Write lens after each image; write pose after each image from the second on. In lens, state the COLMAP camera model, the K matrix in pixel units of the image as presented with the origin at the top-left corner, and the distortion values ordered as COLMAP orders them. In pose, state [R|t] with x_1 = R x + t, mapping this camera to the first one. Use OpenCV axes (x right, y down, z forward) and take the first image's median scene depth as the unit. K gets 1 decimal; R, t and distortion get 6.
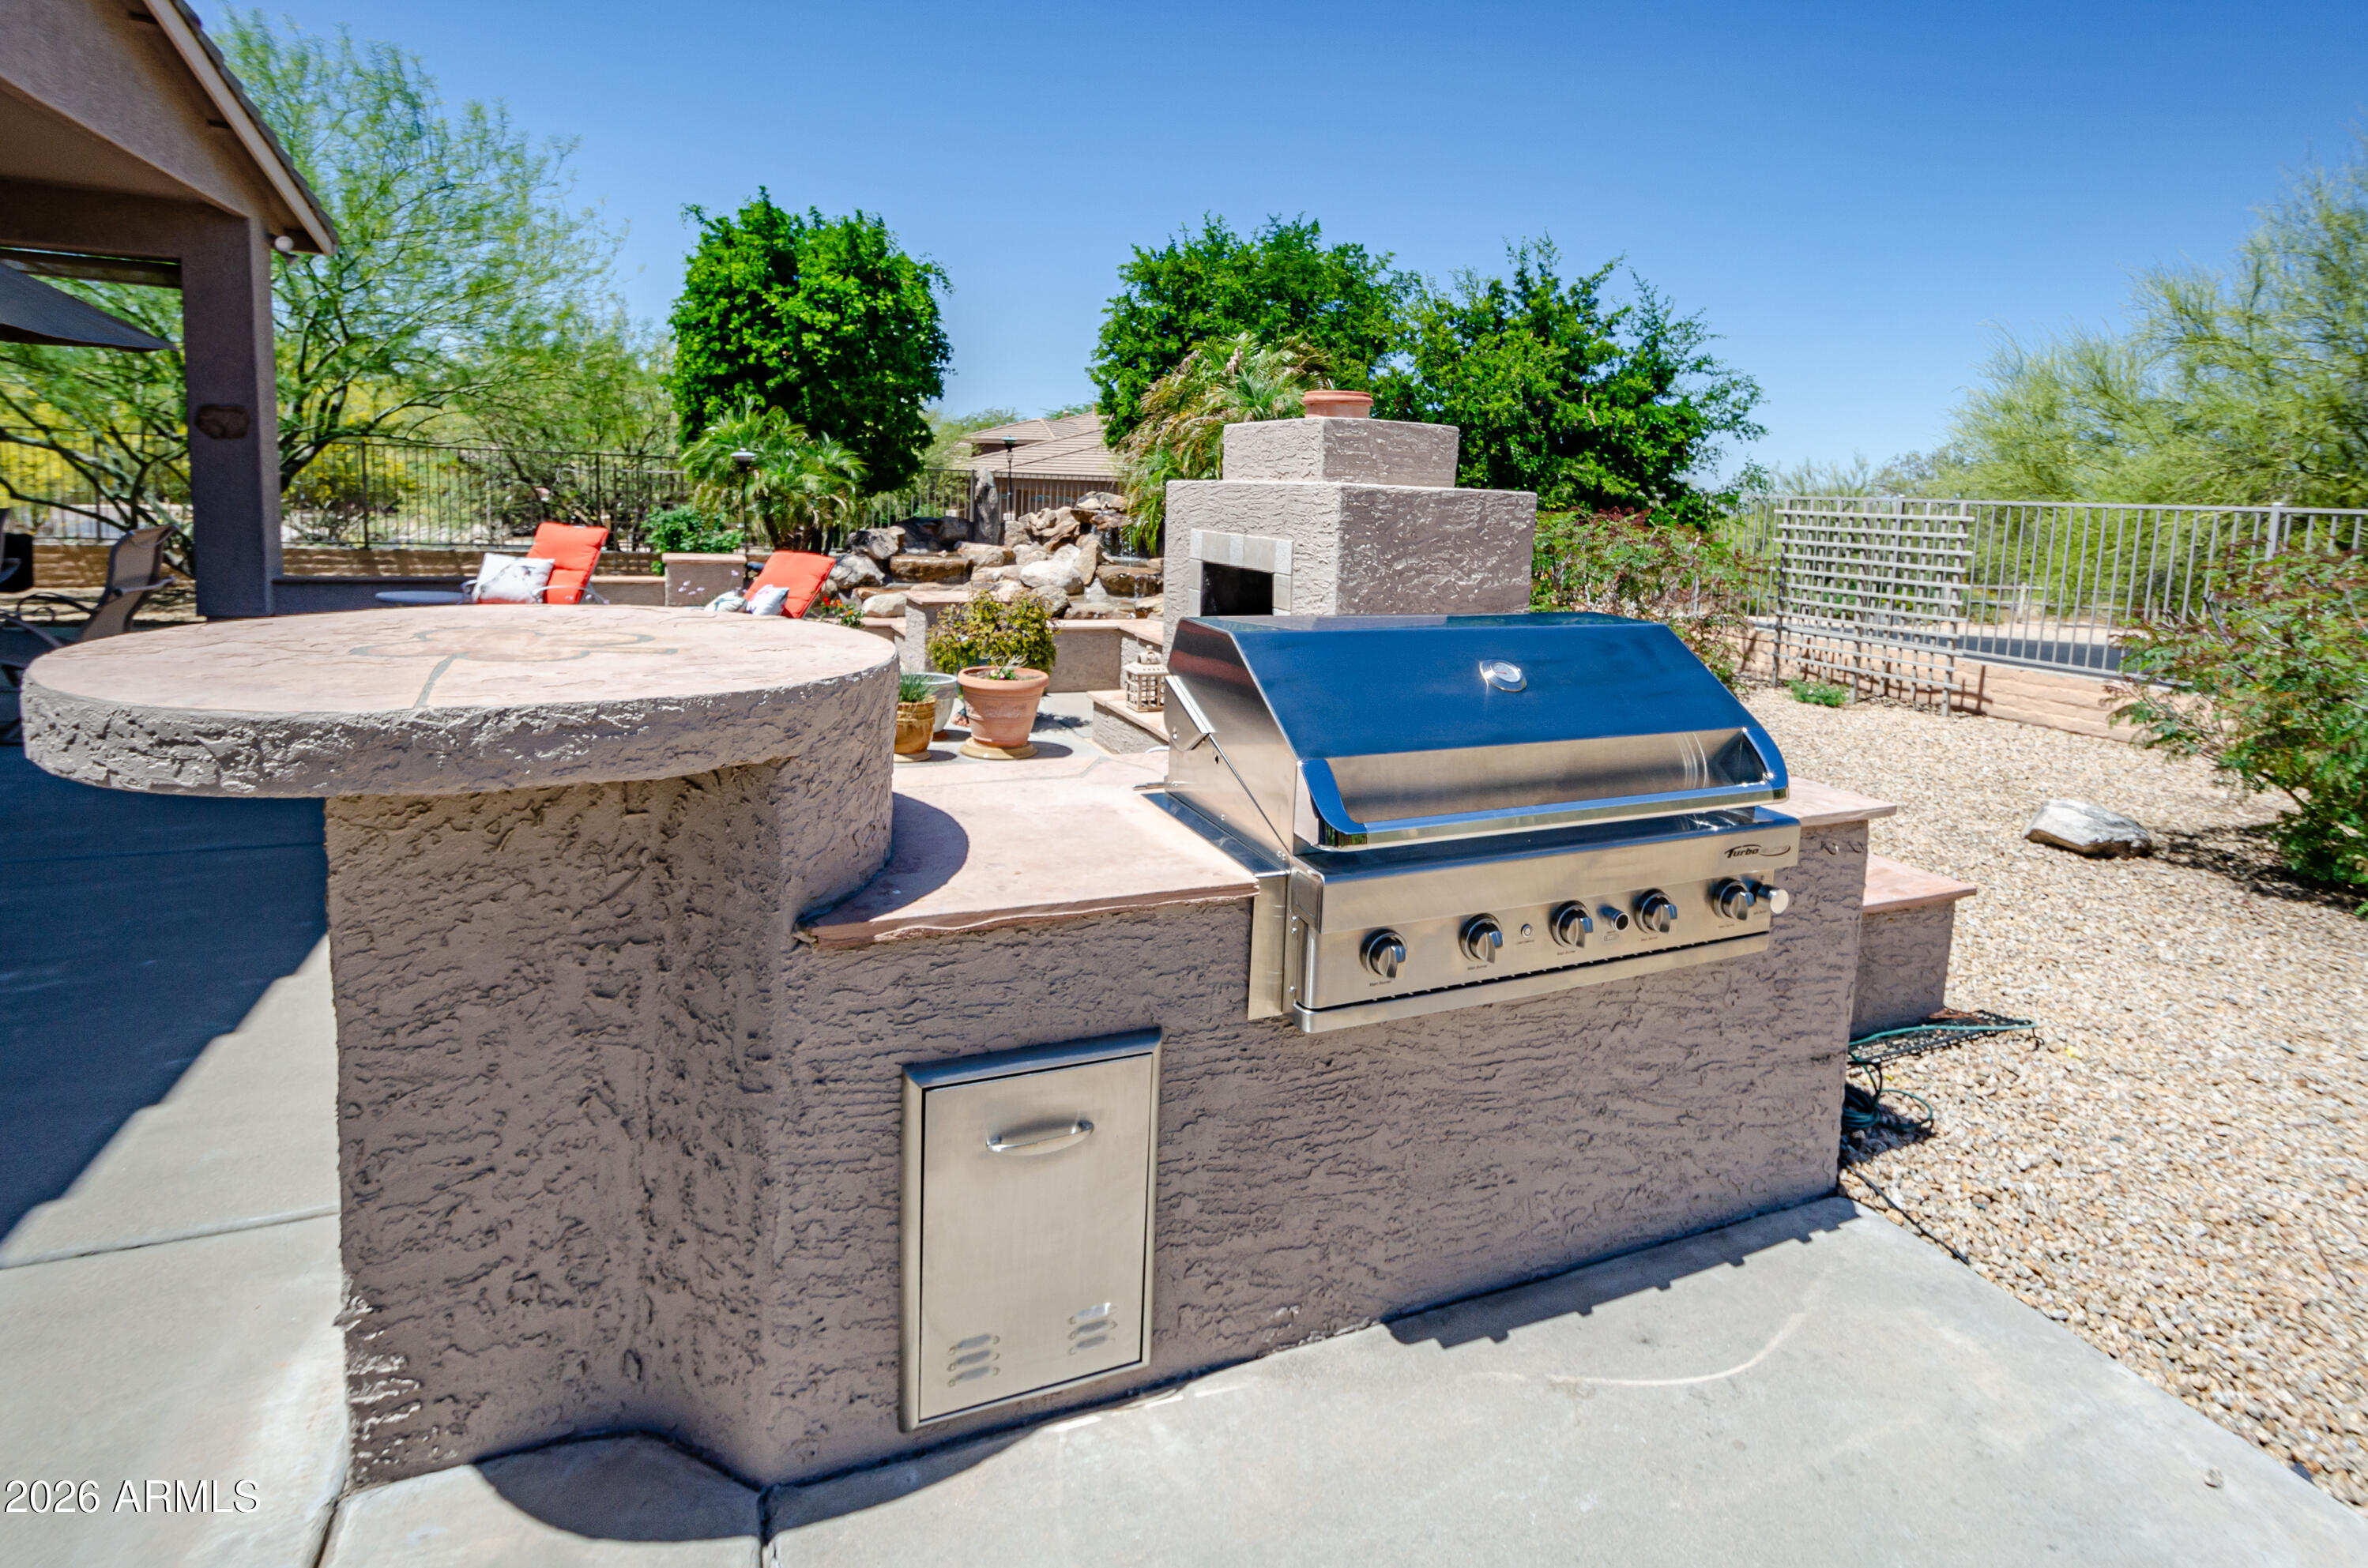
lens RADIAL K [[1119.8, 0, 1196.6], [0, 1119.8, 615.6], [0, 0, 1]] dist [0.003464, 0.000257]
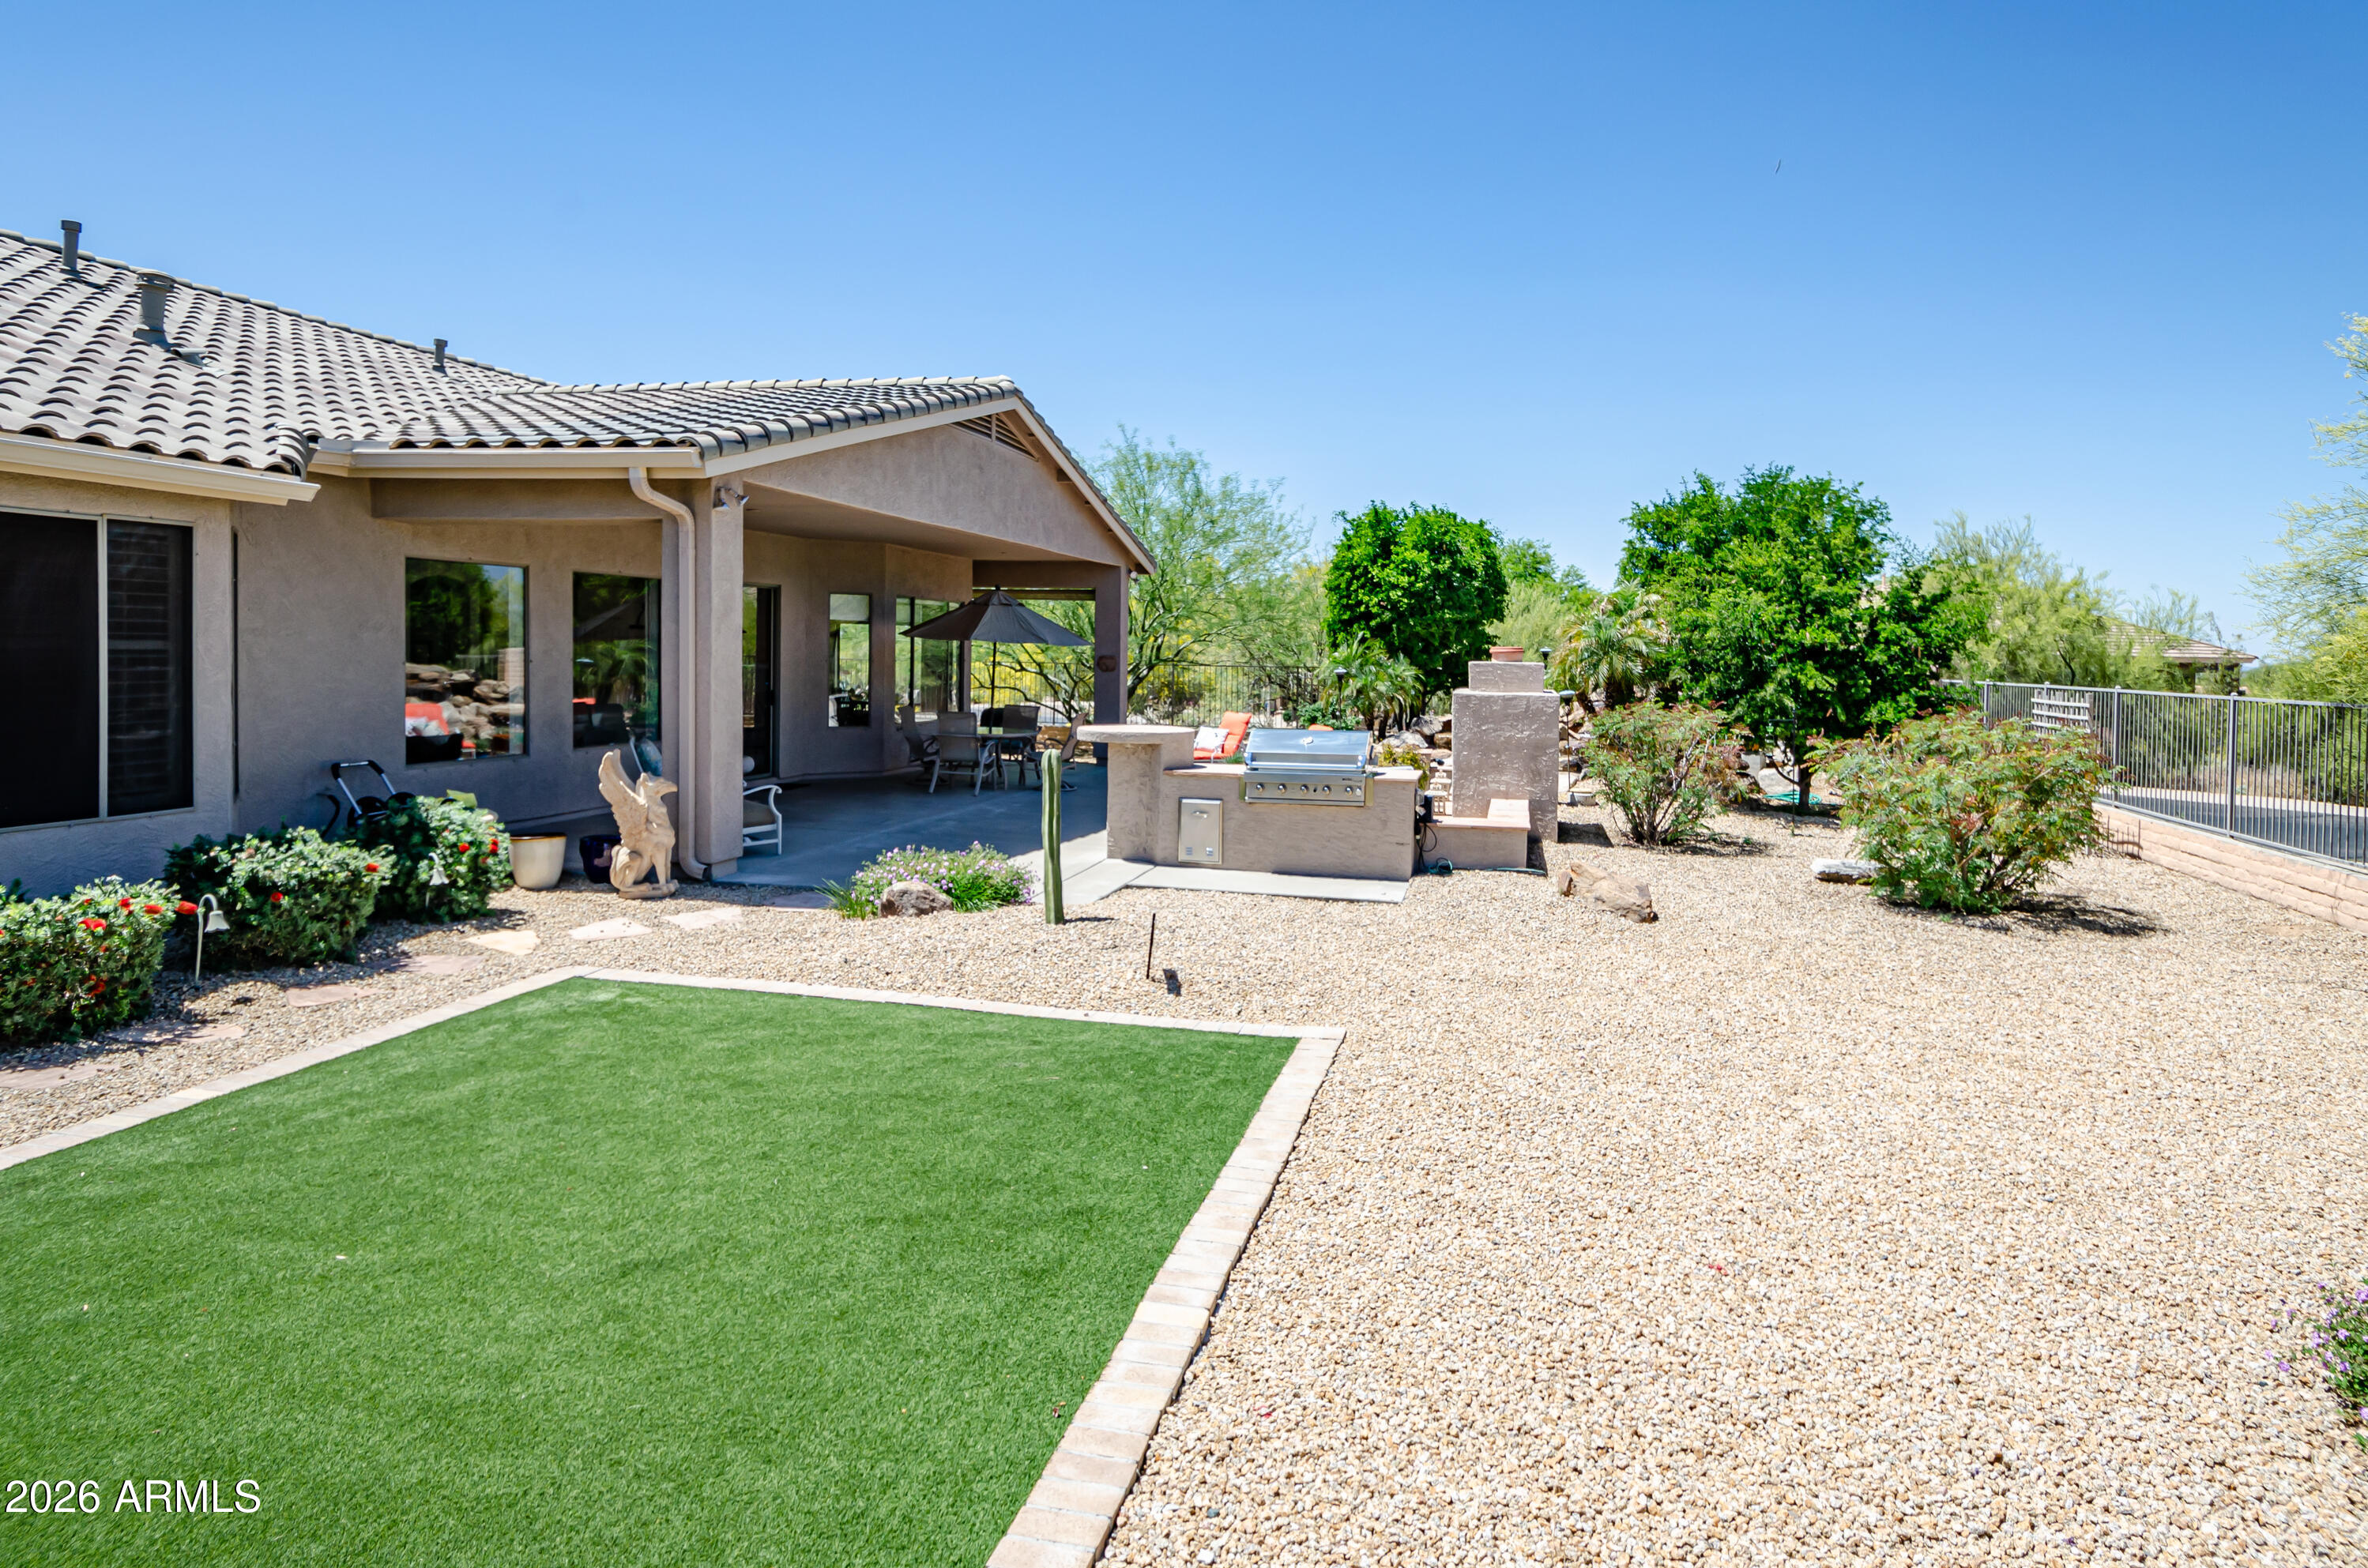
lens RADIAL K [[1410.4, 0, 1186.4], [0, 1410.4, 716.5], [0, 0, 1]] dist [0.000153, 0.000186]
pose [[0.790693, -0.002771, -0.612206, 0.619723], [-0.047585, 0.996686, -0.065970, 0.065019], [0.610360, 0.081294, 0.787941, -0.700758]]
